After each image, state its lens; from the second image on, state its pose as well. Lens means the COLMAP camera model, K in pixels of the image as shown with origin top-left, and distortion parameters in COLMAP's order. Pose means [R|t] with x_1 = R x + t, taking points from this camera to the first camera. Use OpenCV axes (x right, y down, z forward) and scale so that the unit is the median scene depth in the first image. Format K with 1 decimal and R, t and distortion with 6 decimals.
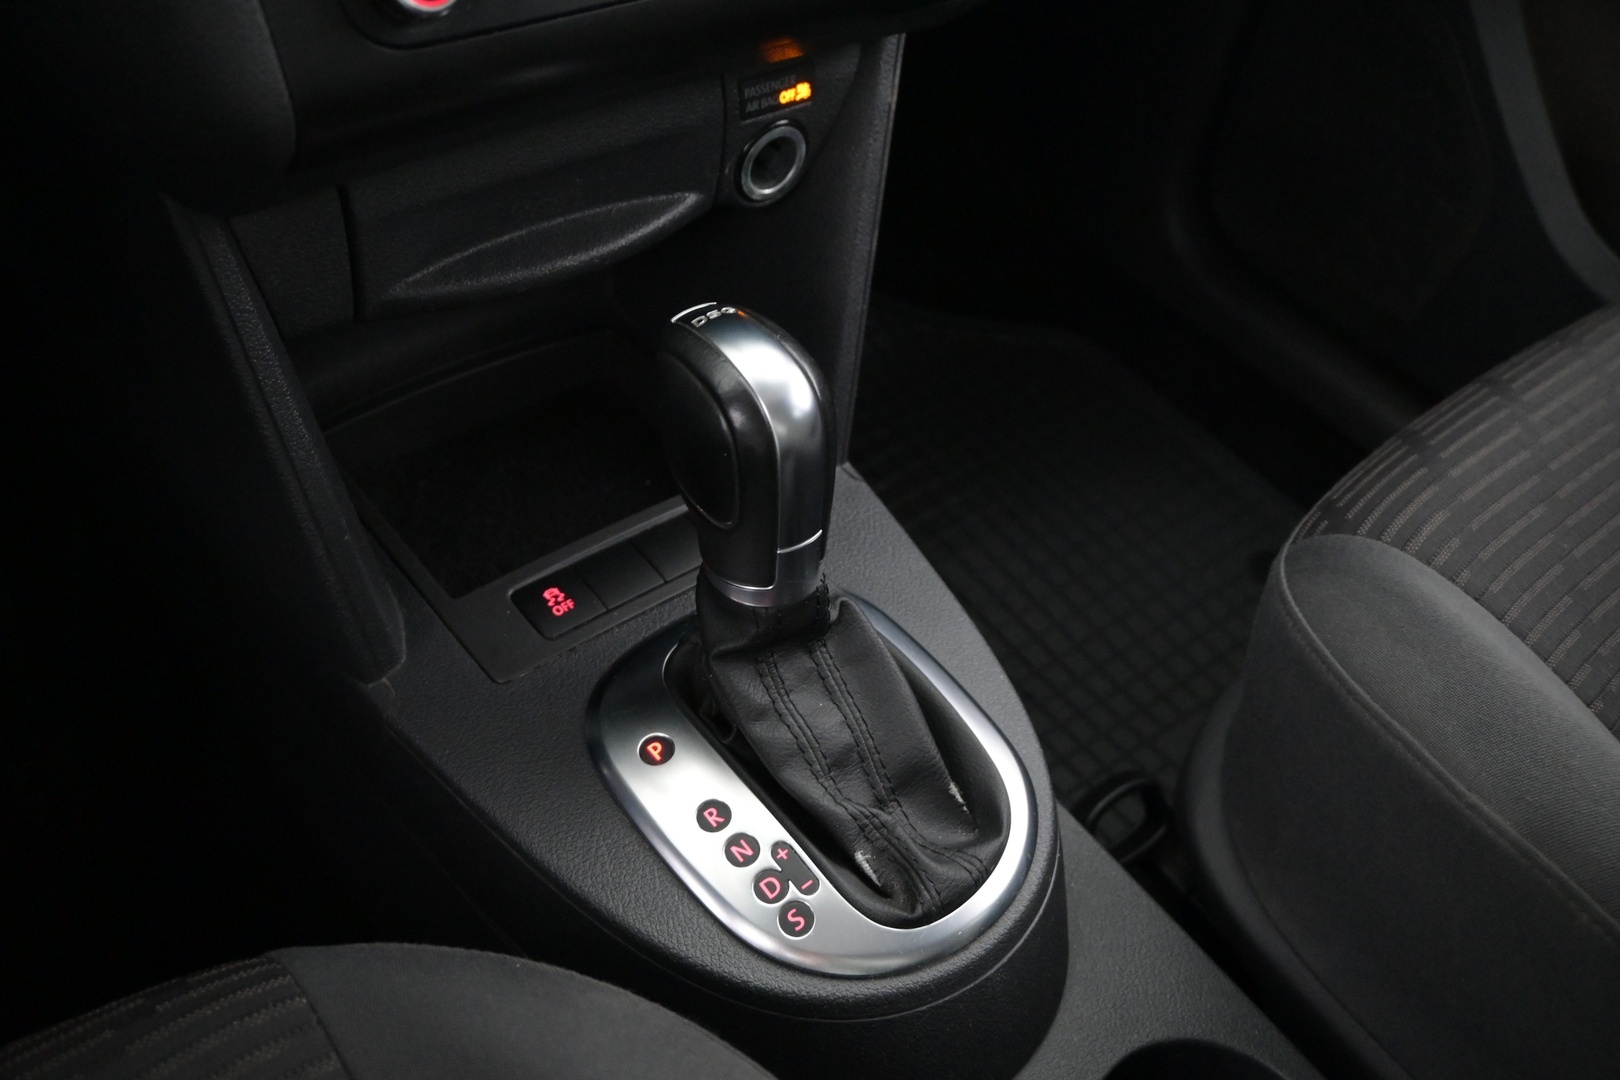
lens RADIAL K [[1440.1, 0, 804.9], [0, 1440.1, 543.3], [0, 0, 1]] dist [-0.006512, -0.002236]
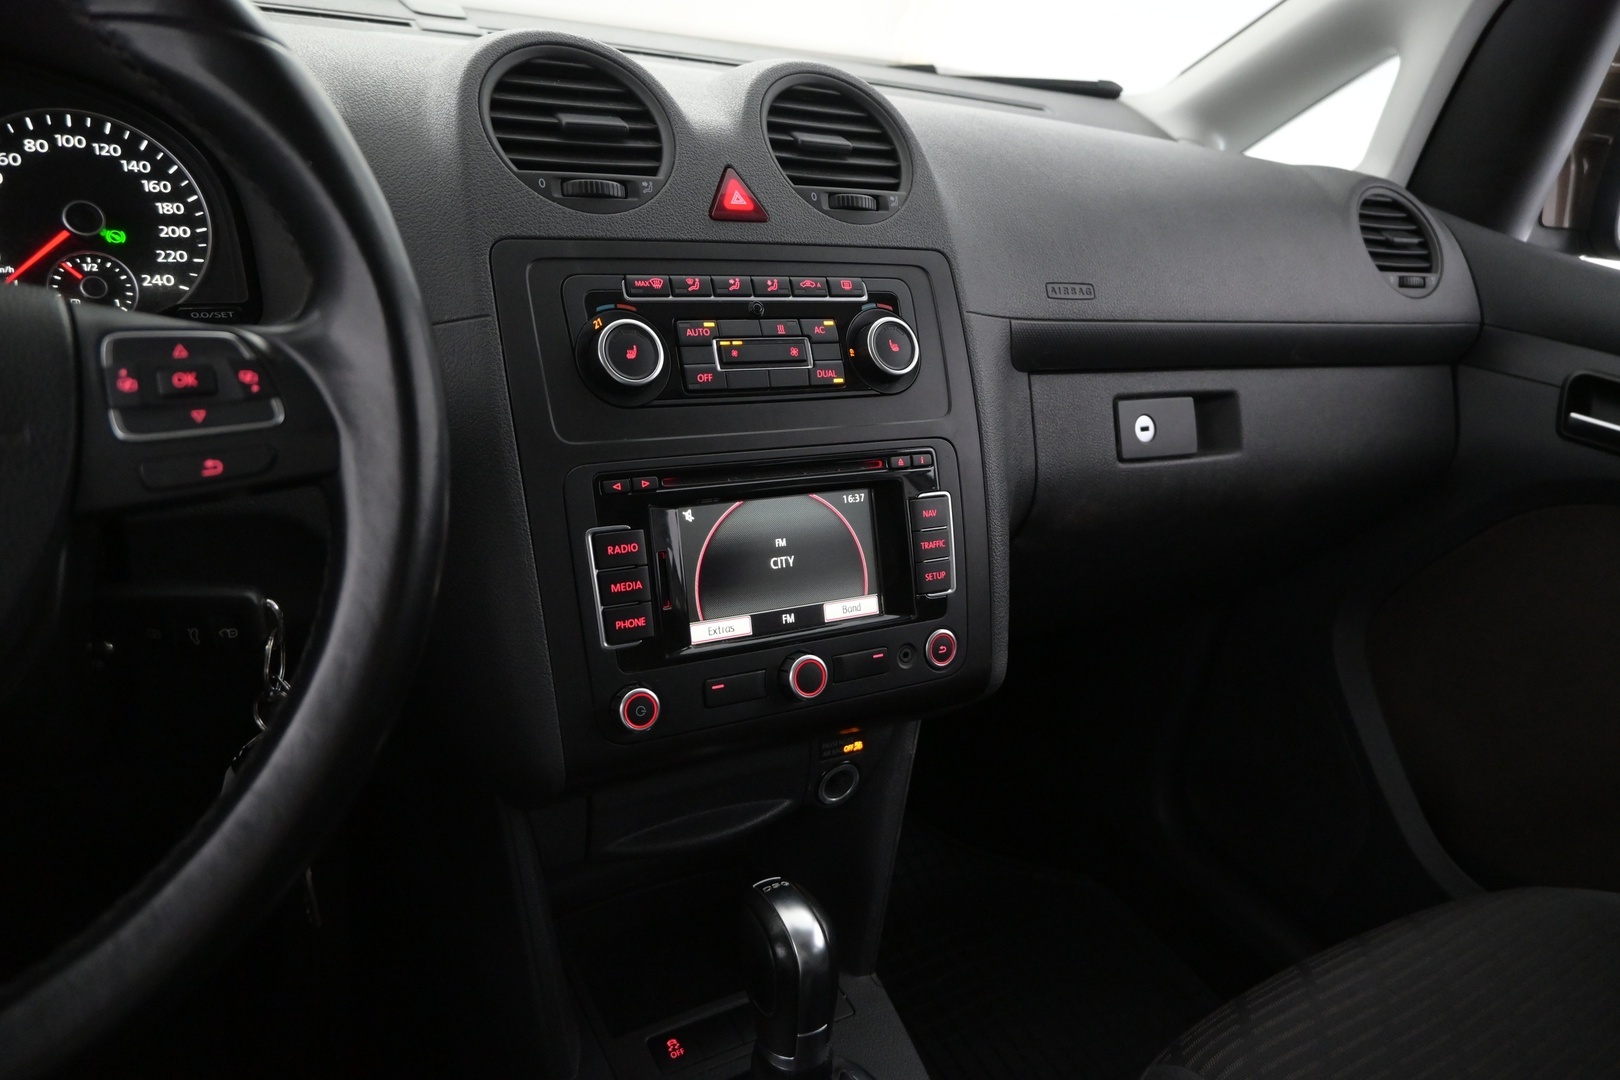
lens RADIAL K [[1093.8, 0, 820.9], [0, 1093.8, 538.0], [0, 0, 1]] dist [0.005053, -0.000596]
pose [[0.989052, 0.064091, -0.132923, 0.115227], [-0.110493, 0.918698, -0.379191, -0.037805], [0.097813, 0.389726, 0.915722, -0.320819]]
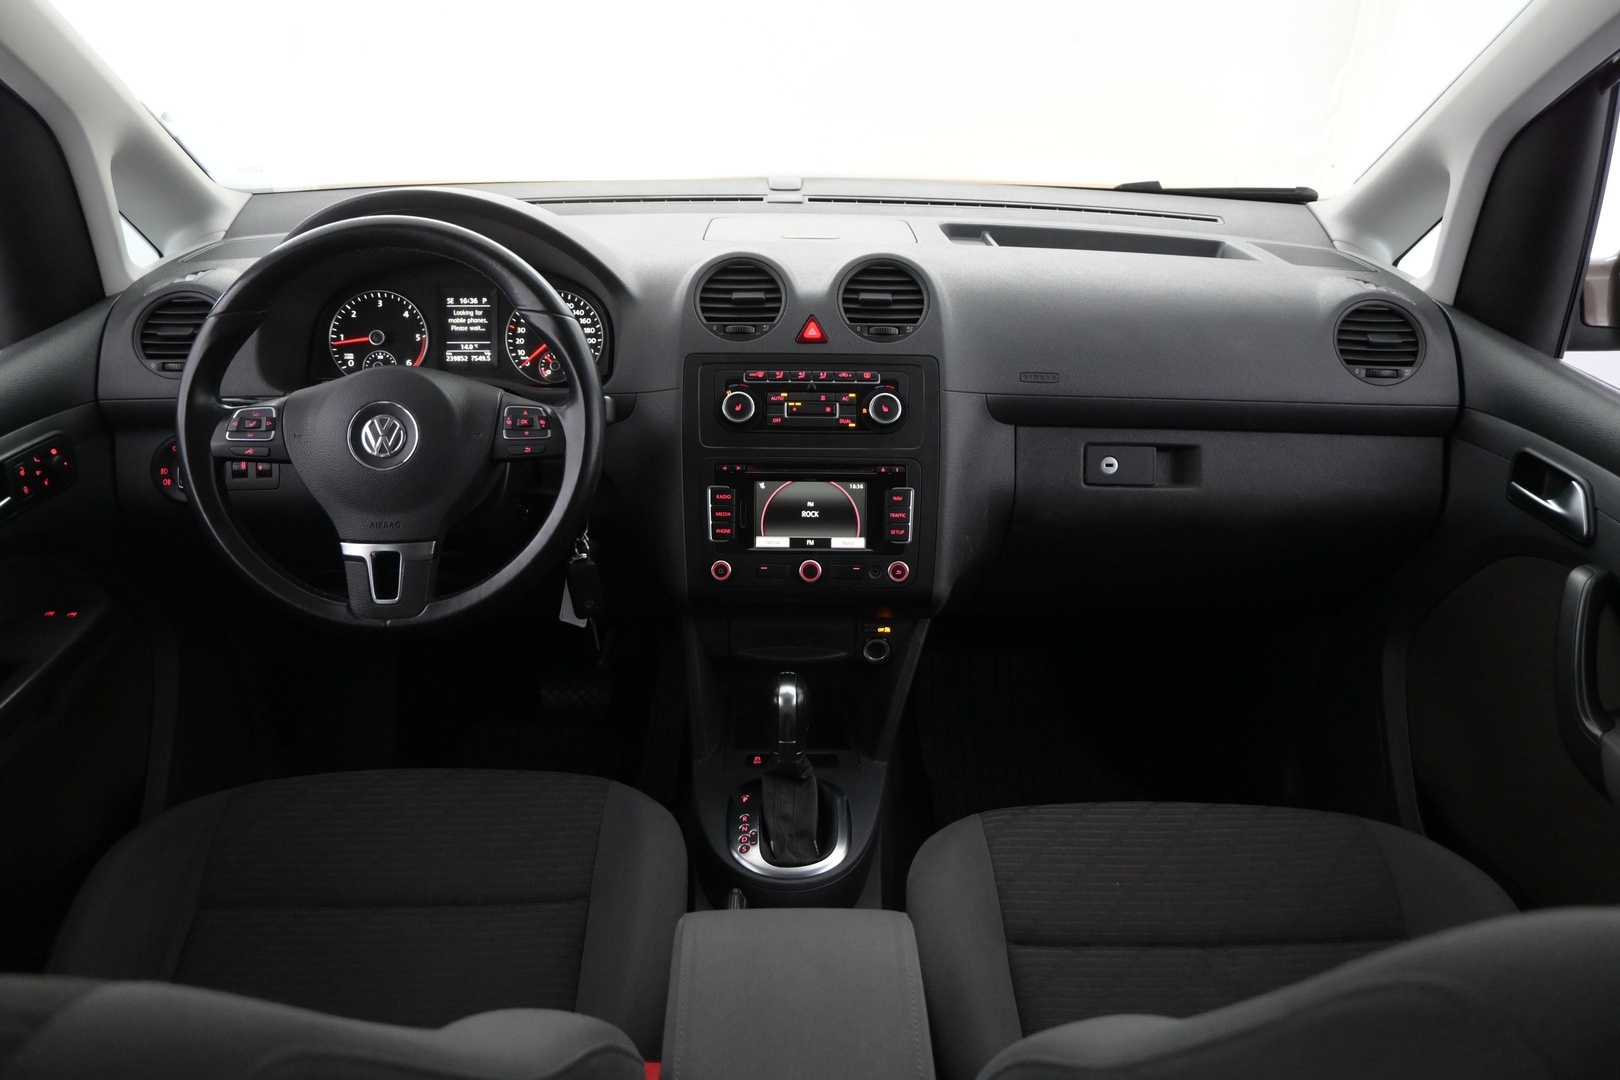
lens RADIAL K [[1225.9, 0, 817.9], [0, 1225.9, 551.7], [0, 0, 1]] dist [-0.043665, 0.005905]
pose [[0.793283, 0.174441, -0.583329, 1.389573], [-0.380295, 0.890161, -0.250976, 0.251604], [0.475476, 0.420932, 0.772489, -1.170857]]
